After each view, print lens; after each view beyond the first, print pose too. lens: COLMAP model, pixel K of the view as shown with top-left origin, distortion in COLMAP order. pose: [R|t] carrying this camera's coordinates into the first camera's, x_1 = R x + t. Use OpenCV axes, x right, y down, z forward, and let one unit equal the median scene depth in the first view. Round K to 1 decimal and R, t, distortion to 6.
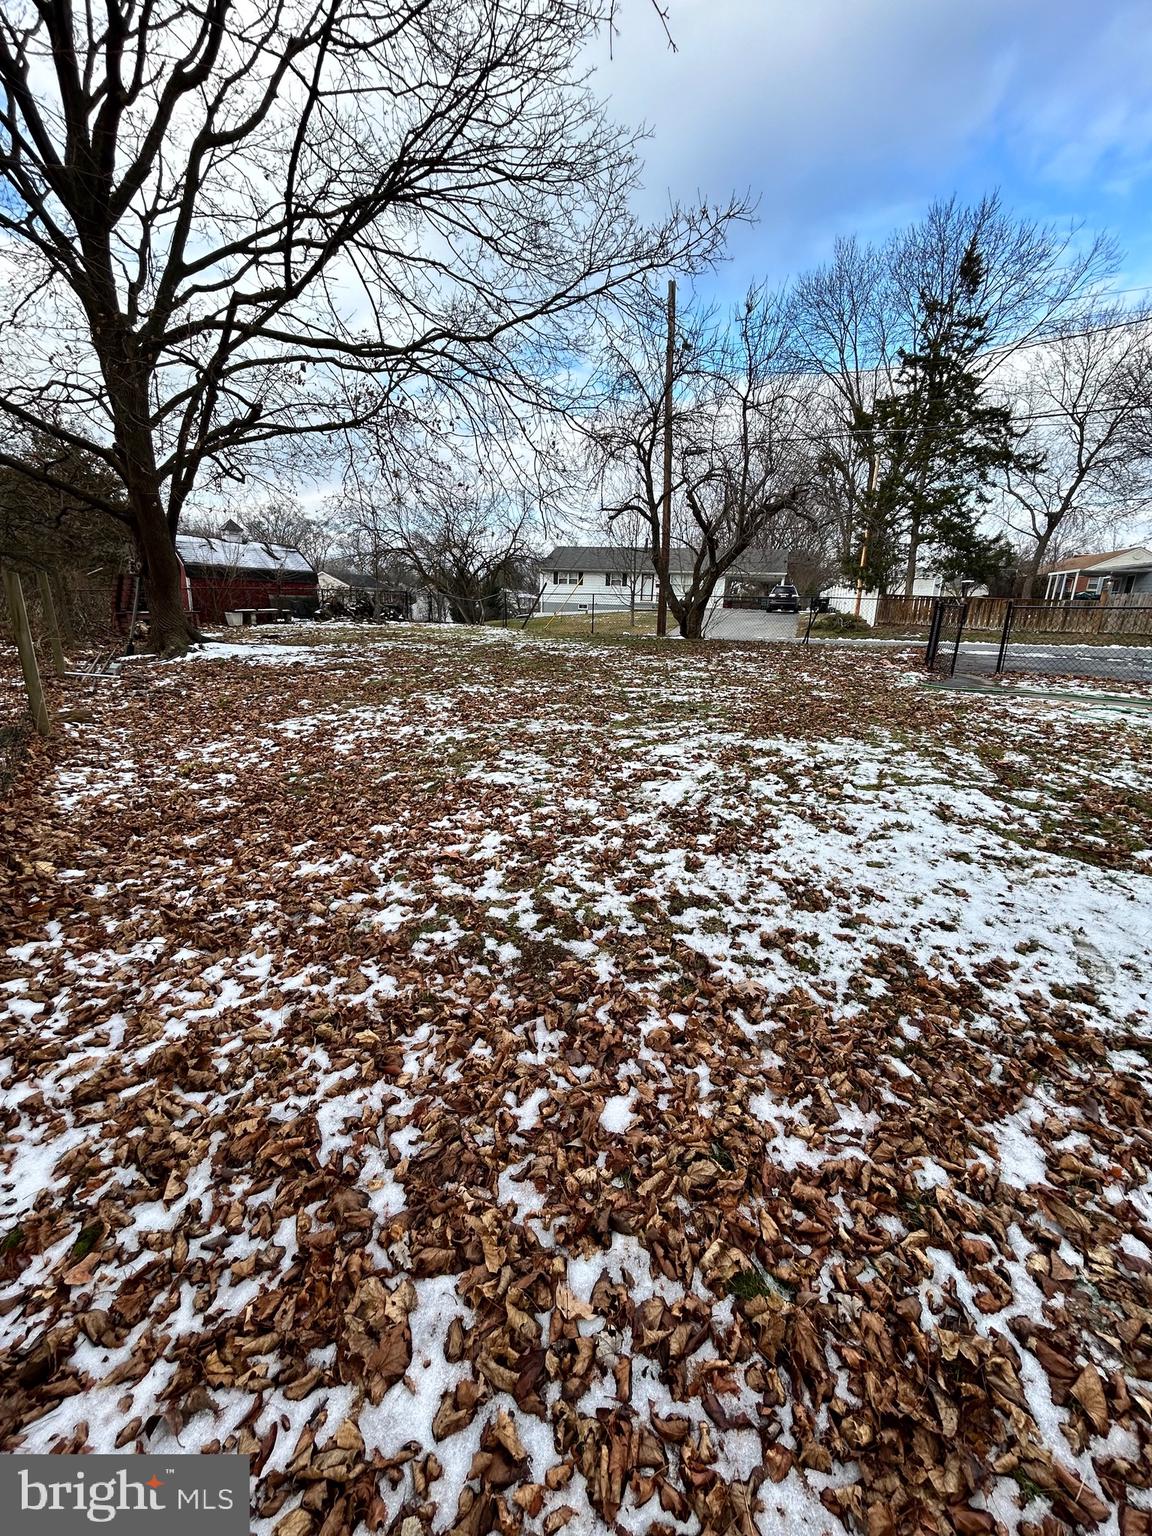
lens RADIAL K [[615.3, 0, 575.1], [0, 615.3, 770.9], [0, 0, 1]] dist [0.001008, 0.000619]
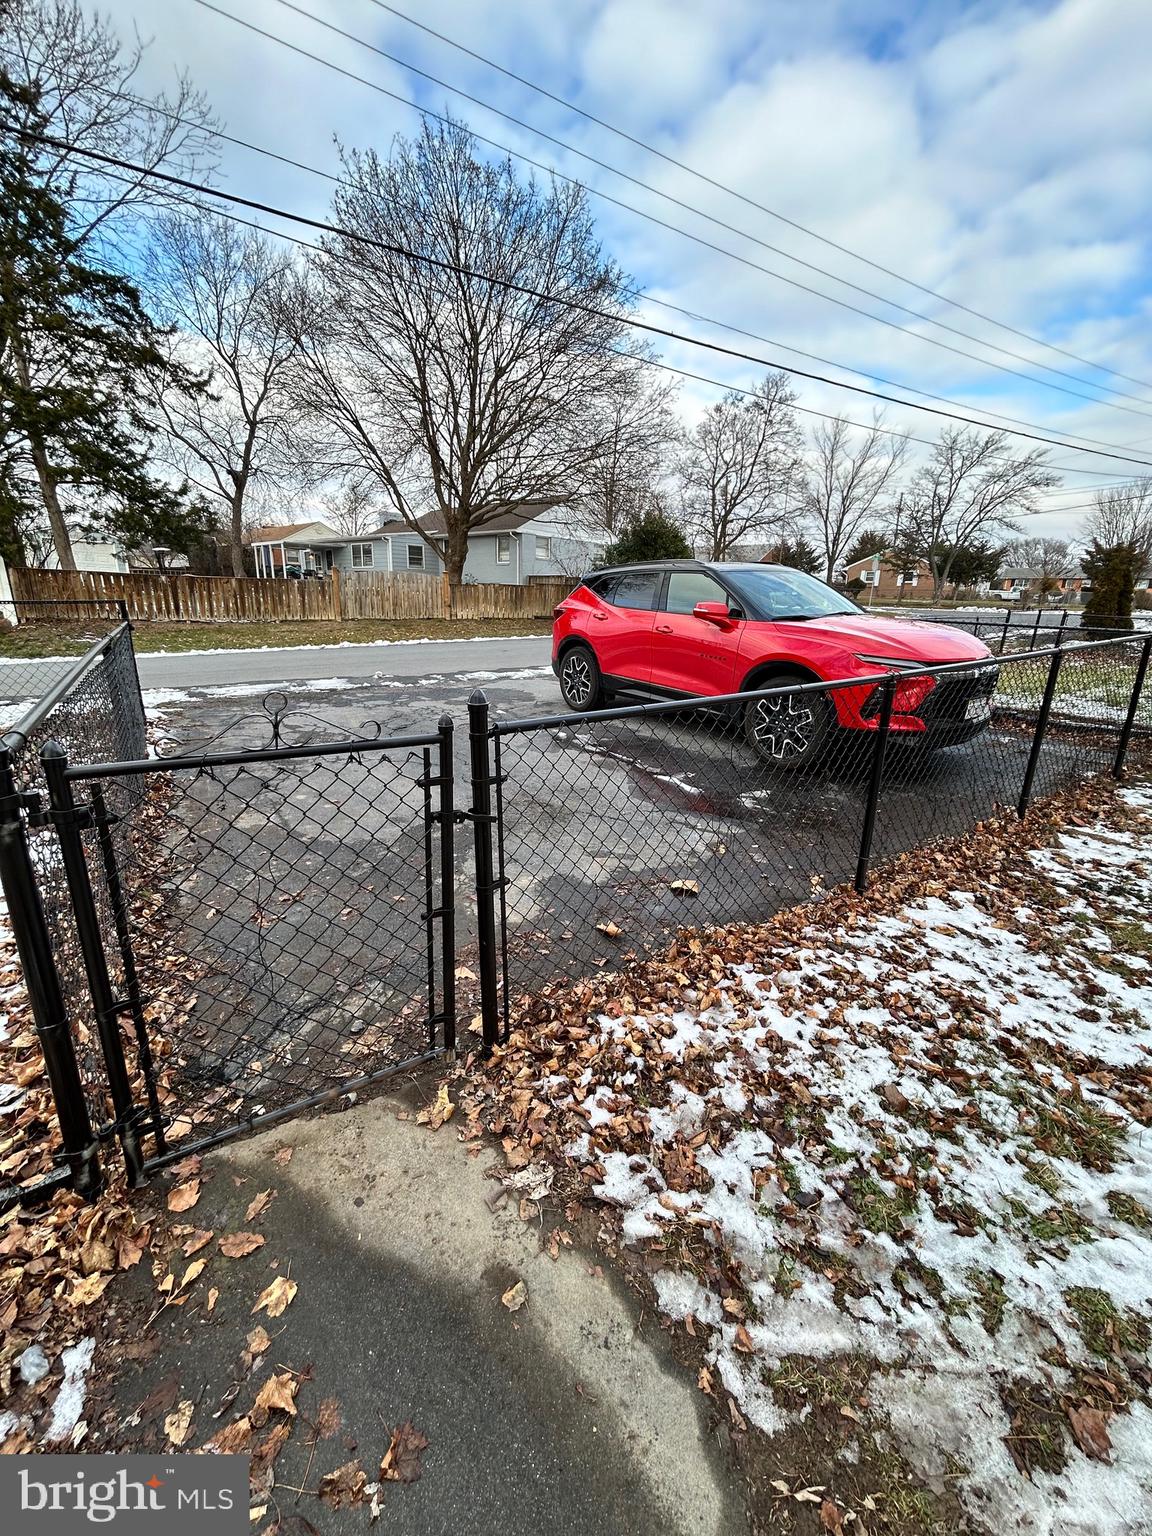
lens RADIAL K [[615.3, 0, 579.4], [0, 615.3, 761.8], [0, 0, 1]] dist [0.001008, 0.000619]
pose [[0.435366, -0.262190, 0.861227, 0.193705], [0.233508, 0.956797, 0.173243, -0.095467], [-0.869443, 0.125679, 0.477780, 0.307401]]
